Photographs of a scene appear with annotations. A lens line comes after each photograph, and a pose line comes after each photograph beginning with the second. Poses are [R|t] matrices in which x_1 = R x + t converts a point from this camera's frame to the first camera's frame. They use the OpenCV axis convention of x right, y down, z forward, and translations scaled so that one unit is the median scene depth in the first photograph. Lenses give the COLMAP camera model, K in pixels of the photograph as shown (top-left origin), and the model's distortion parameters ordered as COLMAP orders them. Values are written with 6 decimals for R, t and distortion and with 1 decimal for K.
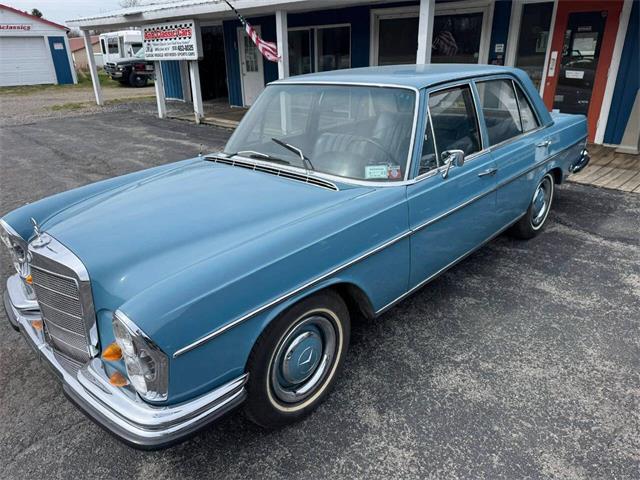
lens RADIAL K [[475.6, 0, 320.0], [0, 475.6, 241.4], [0, 0, 1]] dist [0.019060, -0.032740]
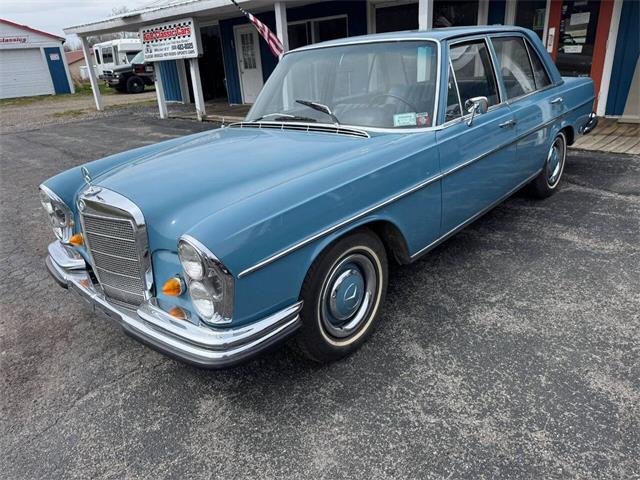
lens RADIAL K [[475.6, 0, 317.8], [0, 475.6, 239.2], [0, 0, 1]] dist [0.019060, -0.032740]
pose [[0.998771, -0.049559, -0.000916, -0.077126], [0.049546, 0.998705, -0.011525, 0.108904], [0.001486, 0.011465, 0.999933, -0.025948]]
